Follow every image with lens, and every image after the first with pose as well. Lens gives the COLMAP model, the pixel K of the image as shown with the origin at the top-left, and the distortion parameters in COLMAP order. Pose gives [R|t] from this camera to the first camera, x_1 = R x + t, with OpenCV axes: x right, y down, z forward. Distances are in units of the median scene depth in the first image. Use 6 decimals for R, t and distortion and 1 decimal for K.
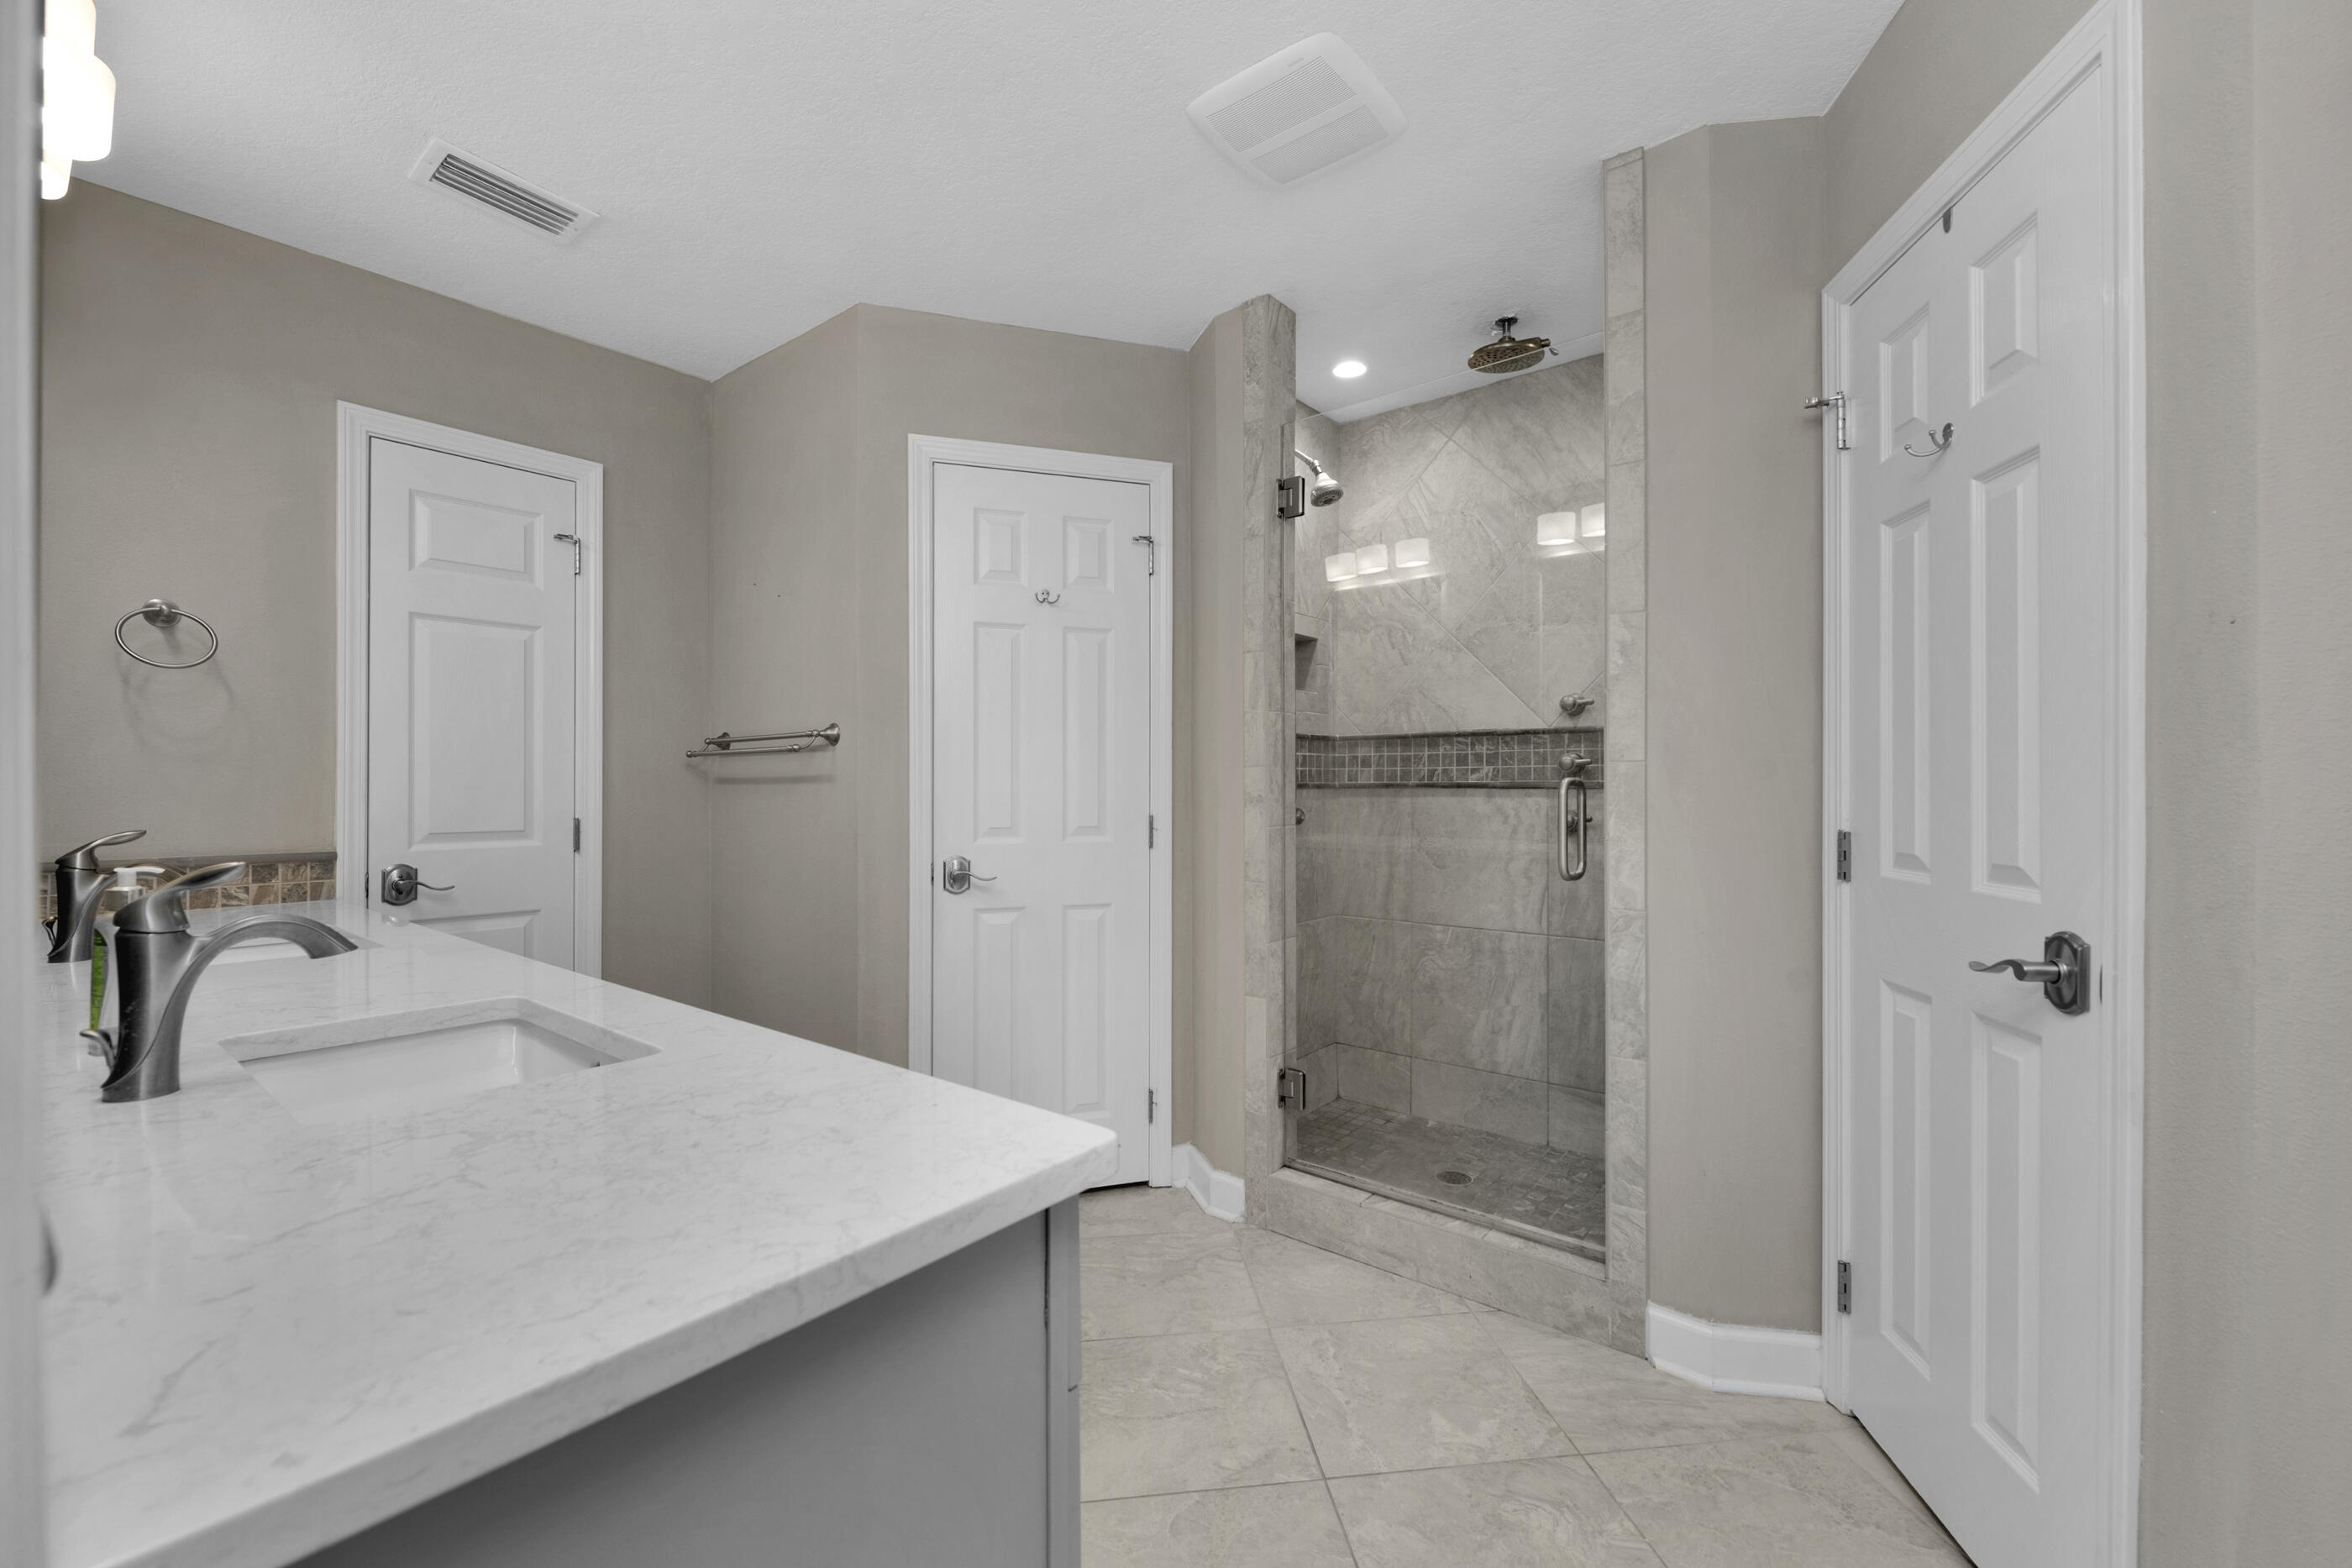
lens RADIAL K [[967.7, 0, 1188.4], [0, 967.7, 782.8], [0, 0, 1]] dist [0.000323, -0.000719]
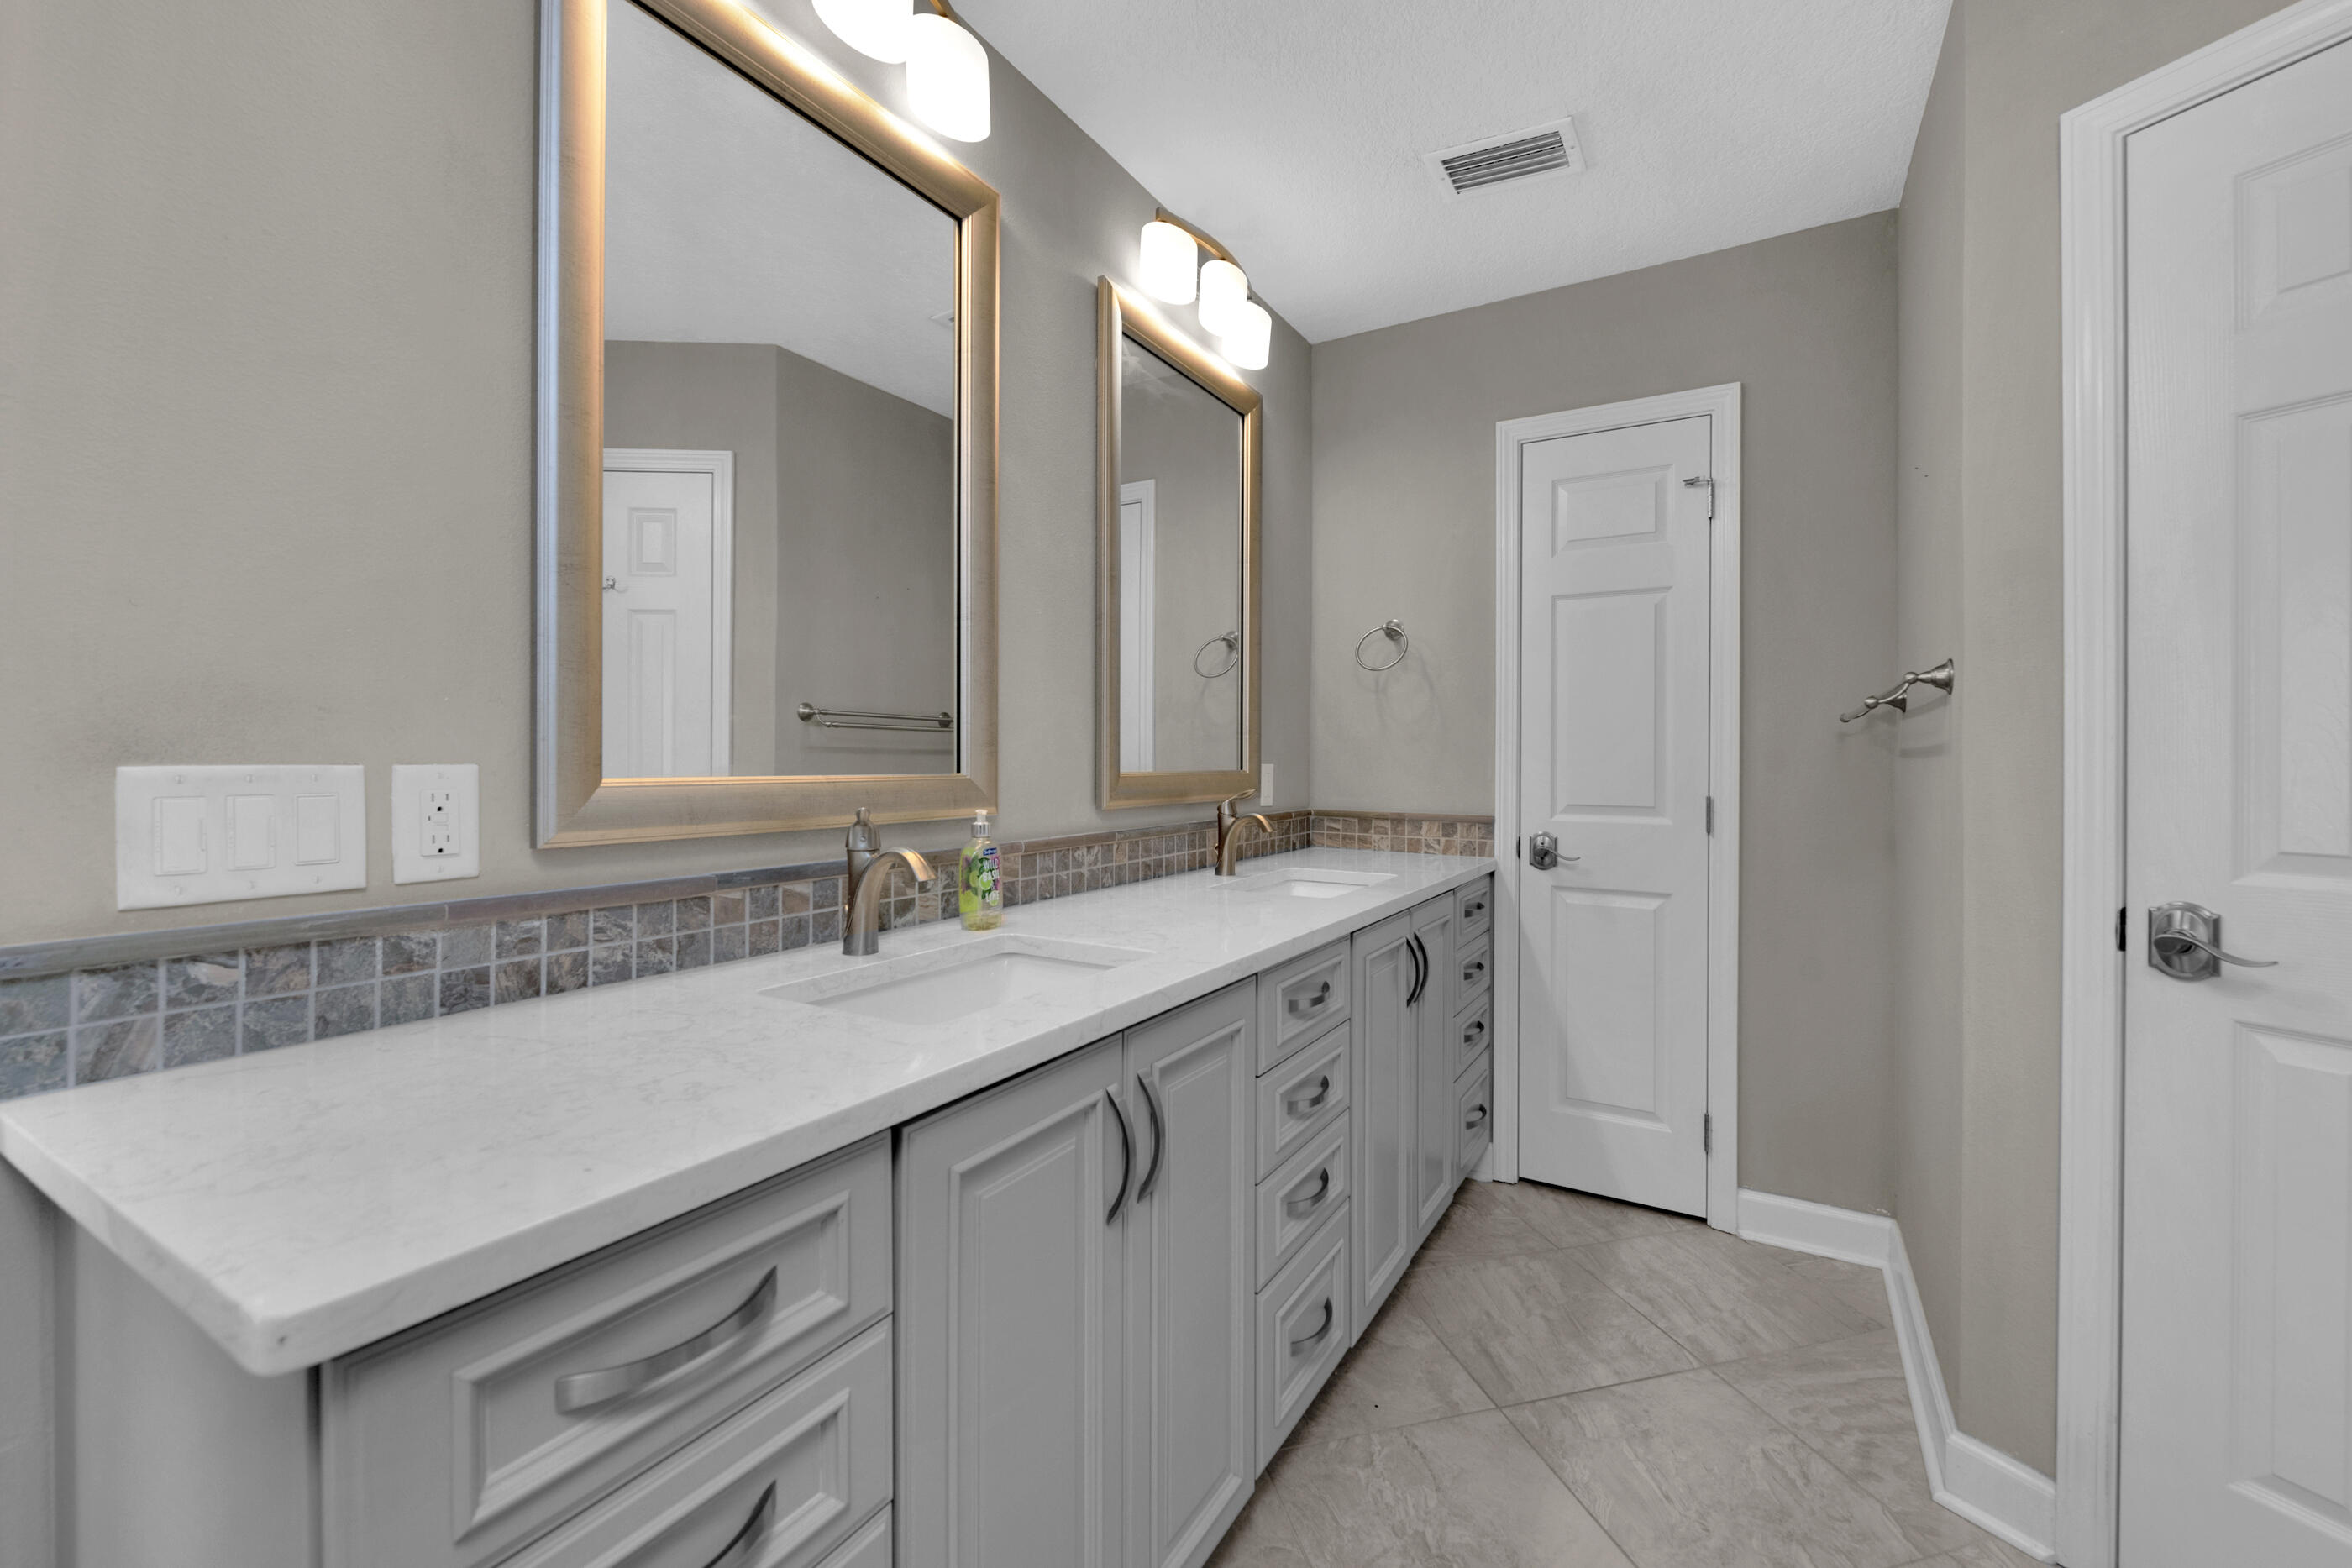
lens RADIAL K [[959.6, 0, 1208.1], [0, 959.6, 762.0], [0, 0, 1]] dist [0.000502, -0.000106]
pose [[0.137283, 0.003576, -0.990525, 0.191275], [-0.001241, 0.999993, 0.003438, 0.003319], [0.990531, 0.000758, 0.137286, 0.480886]]
